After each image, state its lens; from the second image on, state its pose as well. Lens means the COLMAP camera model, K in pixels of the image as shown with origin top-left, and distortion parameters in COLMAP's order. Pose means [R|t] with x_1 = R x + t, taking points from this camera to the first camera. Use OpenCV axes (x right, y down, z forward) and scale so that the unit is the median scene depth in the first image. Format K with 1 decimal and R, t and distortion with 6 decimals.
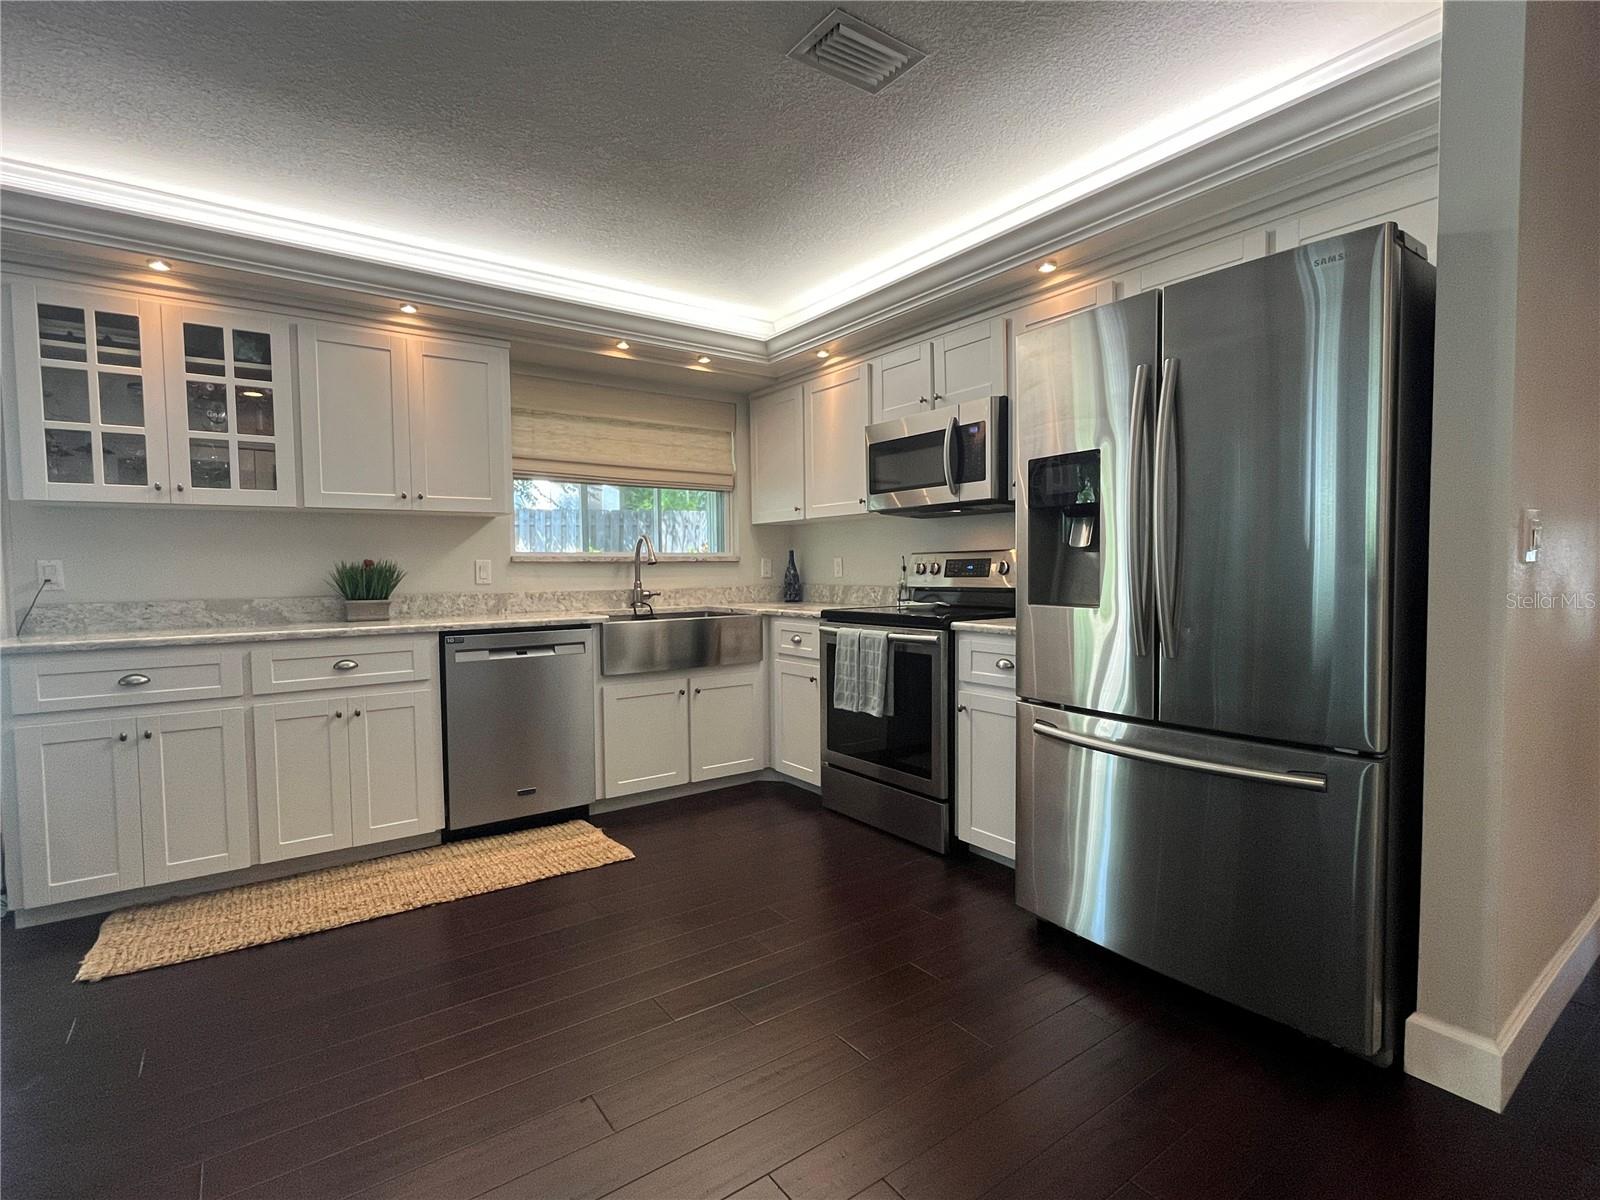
lens RADIAL K [[768.8, 0, 801.4], [0, 768.8, 599.0], [0, 0, 1]] dist [-0.002006, -0.001172]
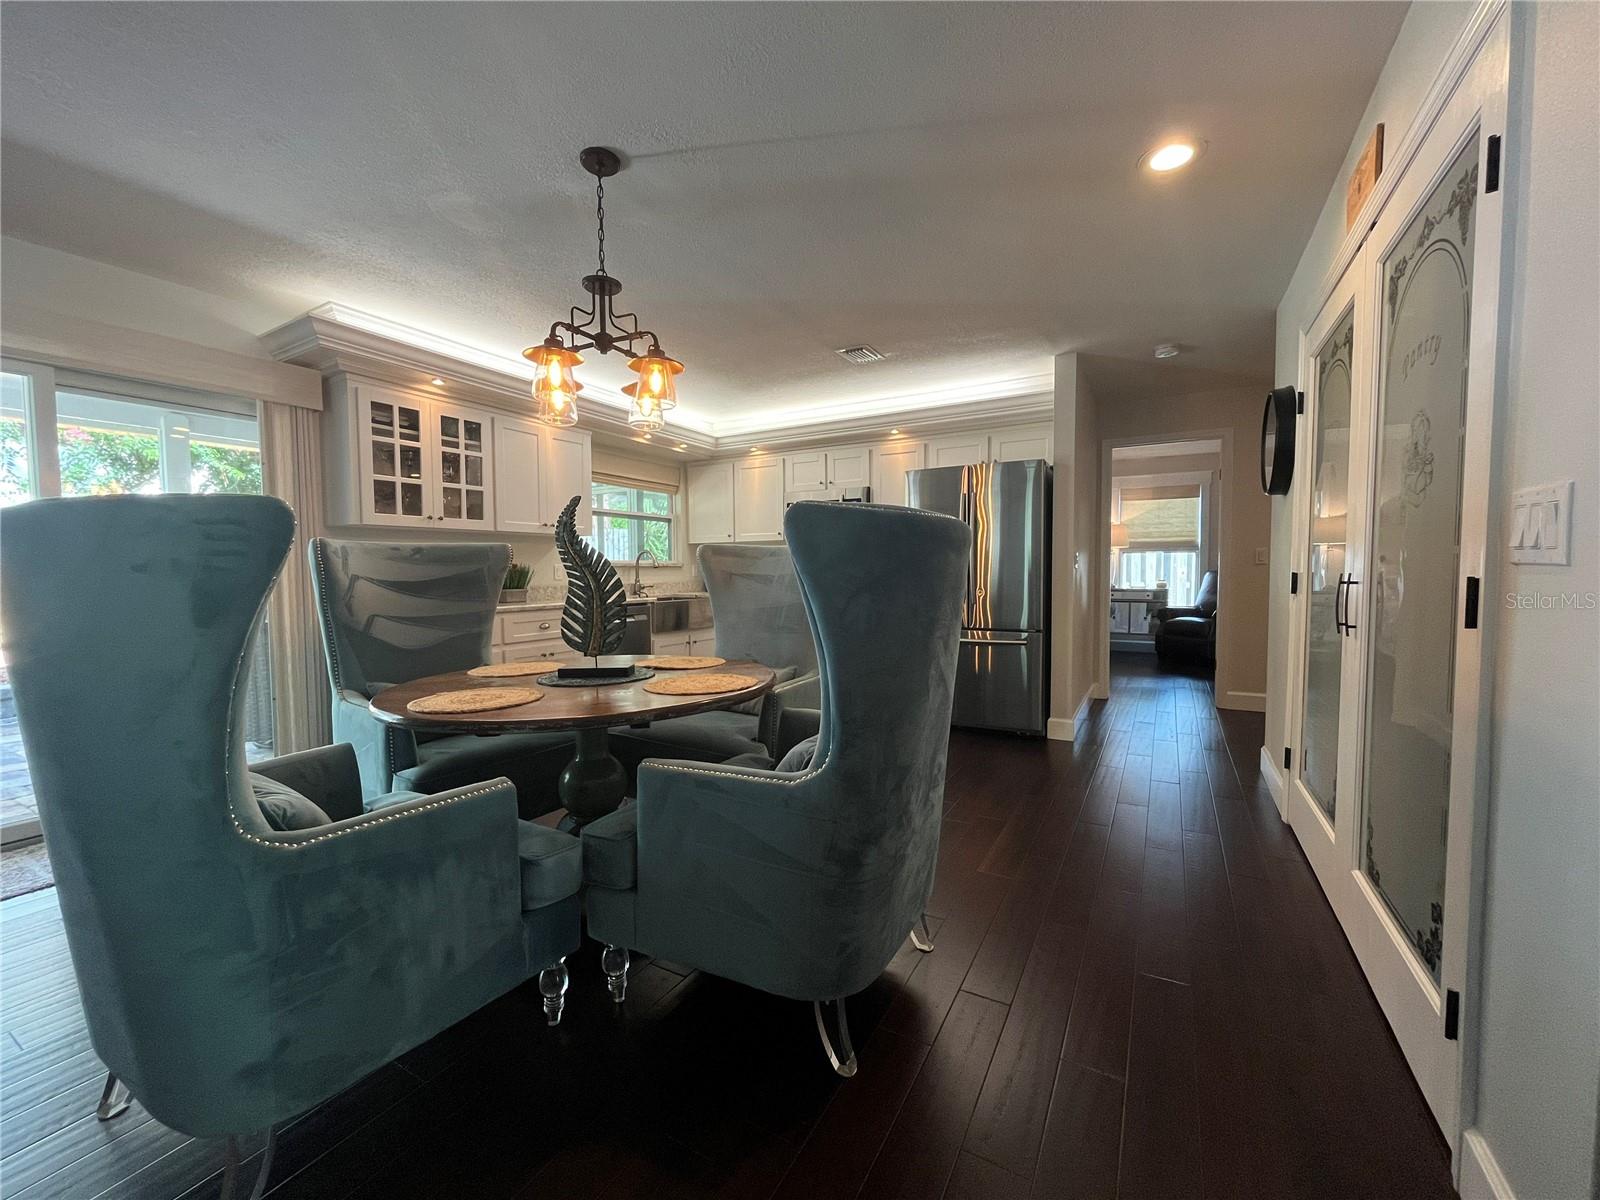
lens RADIAL K [[649.3, 0, 803.6], [0, 649.3, 599.6], [0, 0, 1]] dist [-0.013768, 0.000334]
pose [[0.904497, -0.015162, 0.426211, -0.688072], [0.015986, 0.999871, 0.001645, 0.034908], [-0.426181, 0.005325, 0.904622, -0.533086]]
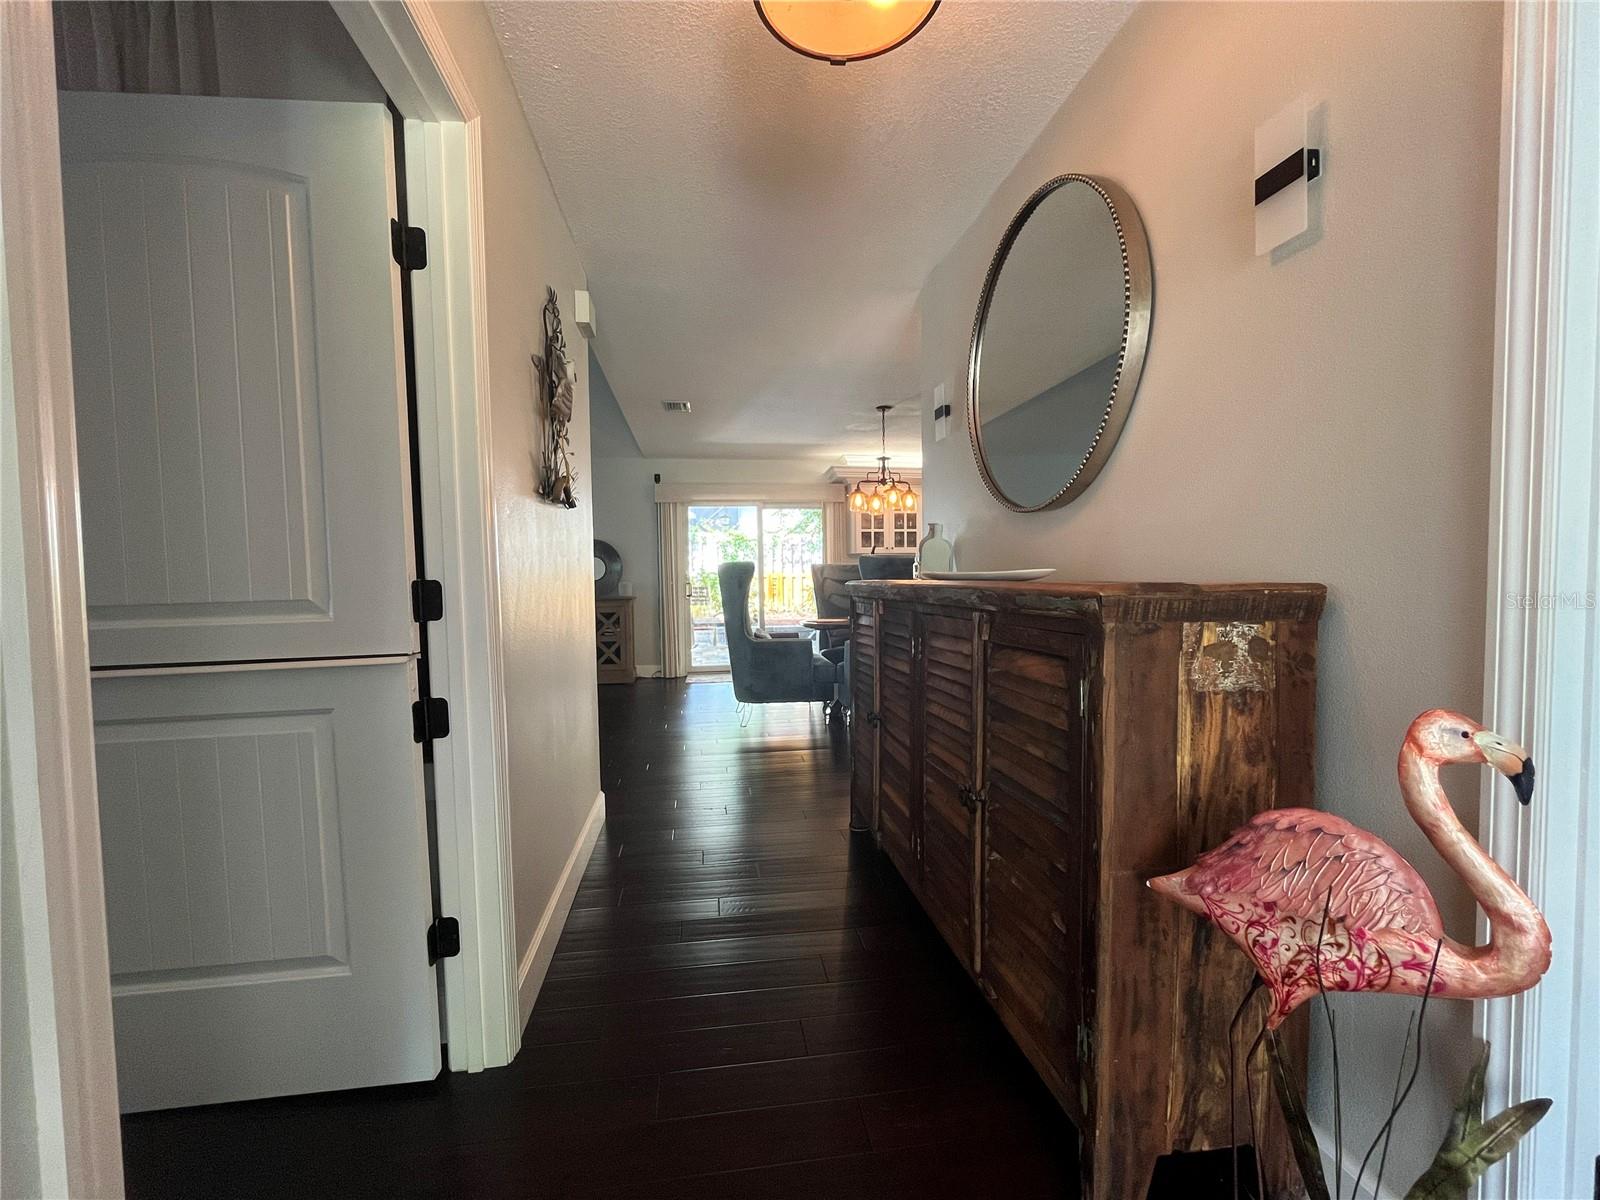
lens RADIAL K [[649.3, 0, 794.3], [0, 649.3, 604.3], [0, 0, 1]] dist [-0.013768, 0.000334]
pose [[0.880815, 0.017850, -0.473123, 0.098010], [-0.016025, 0.999840, 0.007888, 0.071430], [0.473189, 0.000634, 0.880961, -1.505803]]
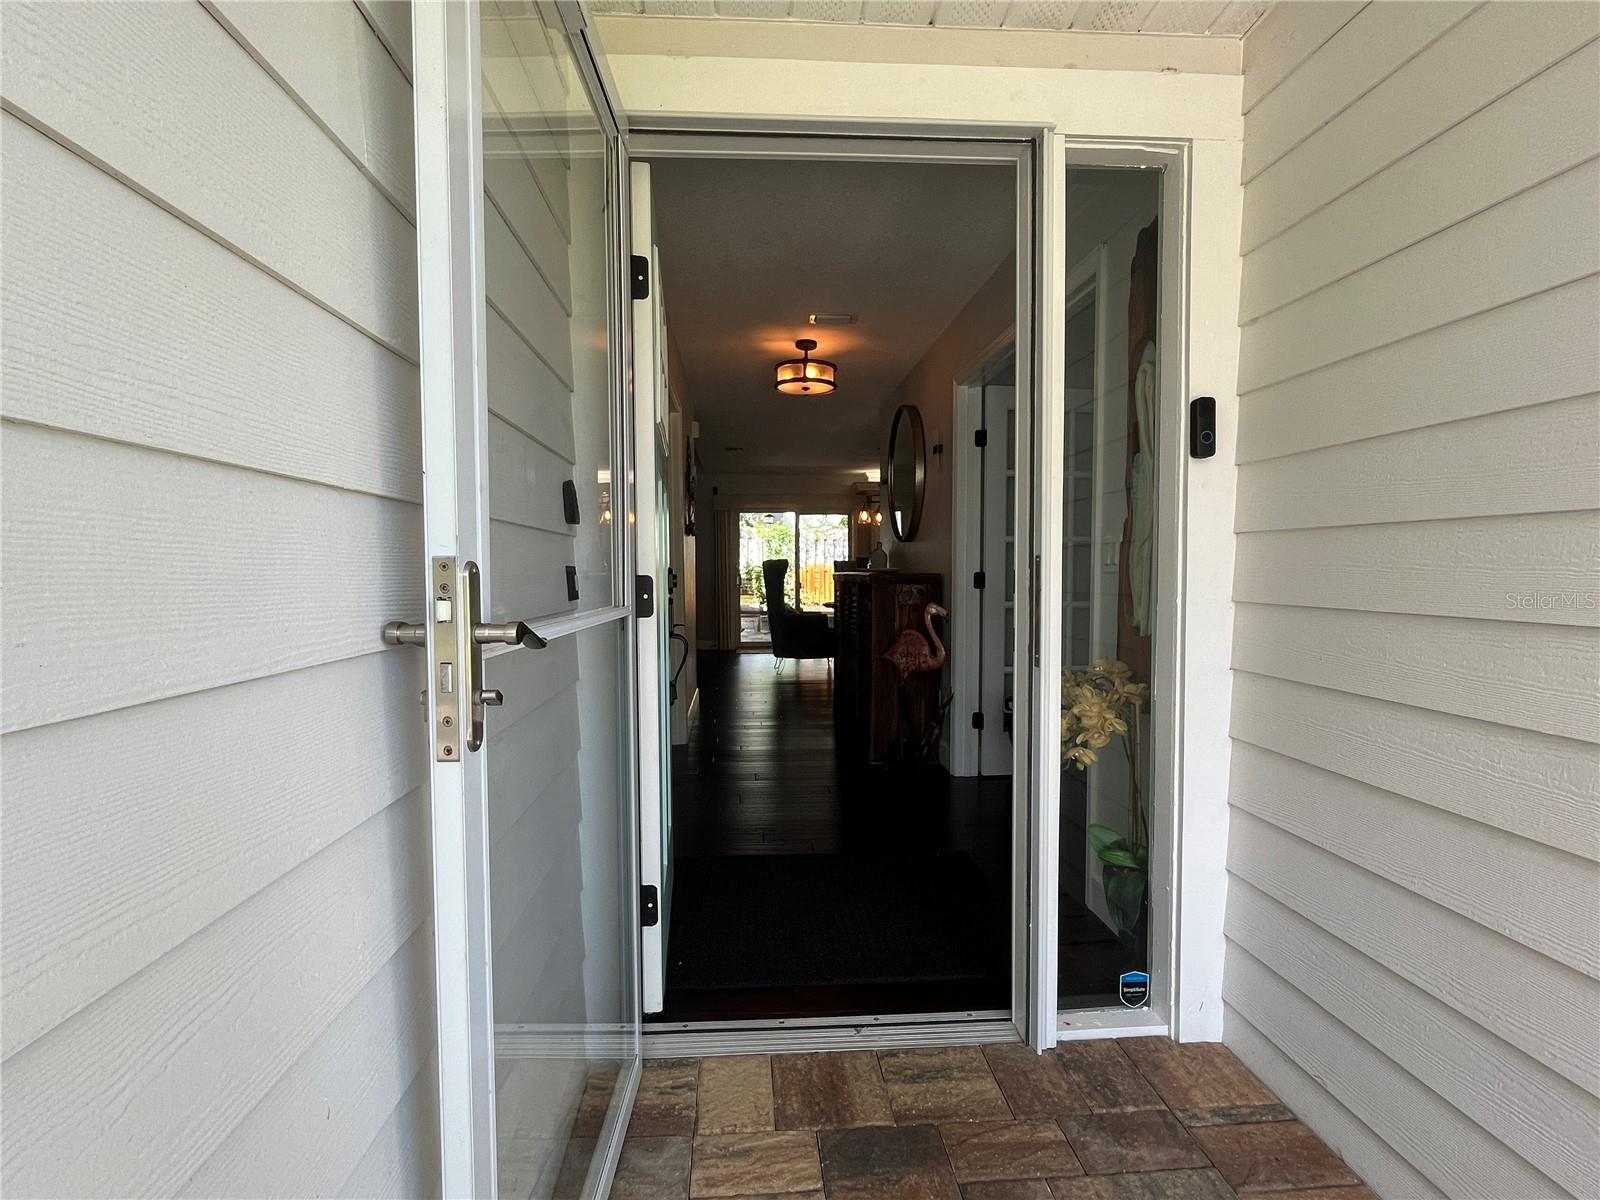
lens RADIAL K [[768.8, 0, 802.5], [0, 768.8, 599.5], [0, 0, 1]] dist [-0.002006, -0.001172]
pose [[0.848200, 0.026172, -0.529029, 0.767924], [-0.028051, 0.999596, 0.004477, 0.109837], [0.528933, 0.011042, 0.848592, -2.463997]]
